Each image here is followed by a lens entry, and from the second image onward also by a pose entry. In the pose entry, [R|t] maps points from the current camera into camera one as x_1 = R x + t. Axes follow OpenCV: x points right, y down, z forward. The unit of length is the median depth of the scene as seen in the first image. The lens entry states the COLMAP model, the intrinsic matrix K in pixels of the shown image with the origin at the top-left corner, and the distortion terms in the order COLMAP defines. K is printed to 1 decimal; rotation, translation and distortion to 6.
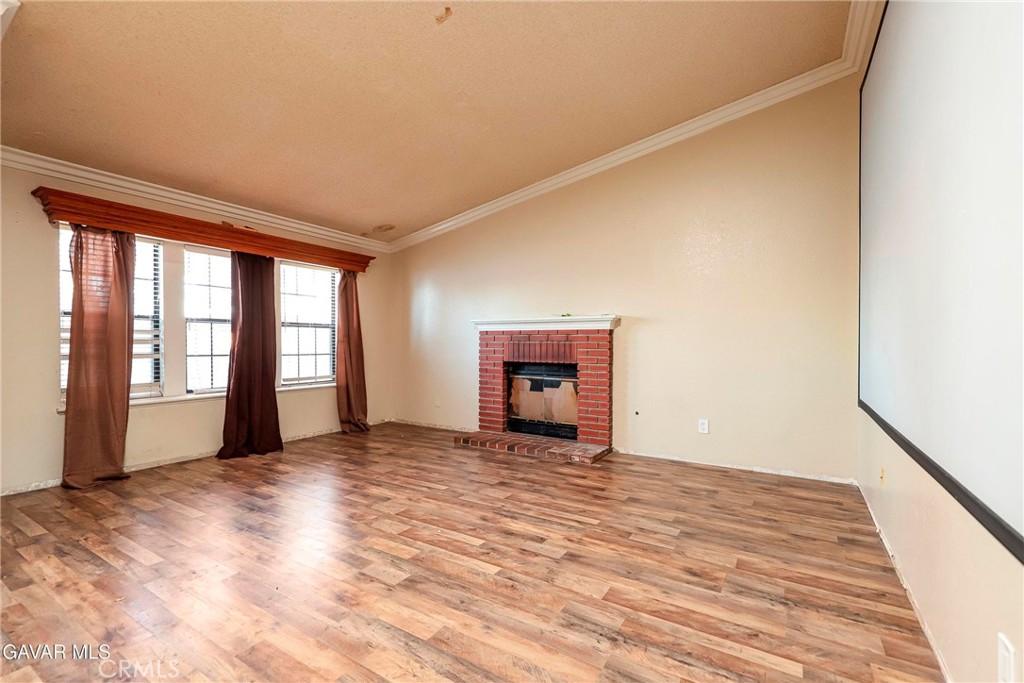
lens RADIAL K [[454.1, 0, 512.0], [0, 454.1, 341.5], [0, 0, 1]] dist [0.000162, -0.000130]
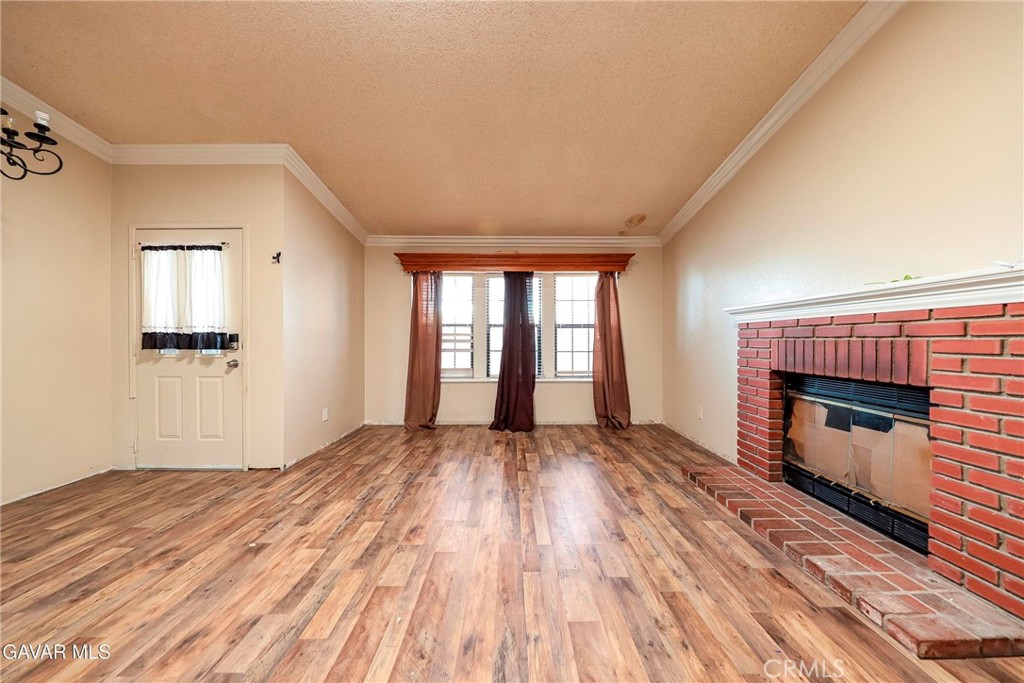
lens RADIAL K [[329.1, 0, 512.0], [0, 329.1, 341.5], [0, 0, 1]] dist [-0.001120, -0.000170]
pose [[0.532865, -0.002082, -0.846198, 0.179925], [0.006388, 0.999978, 0.001562, 0.000954], [0.846176, -0.006238, 0.532867, 0.456527]]
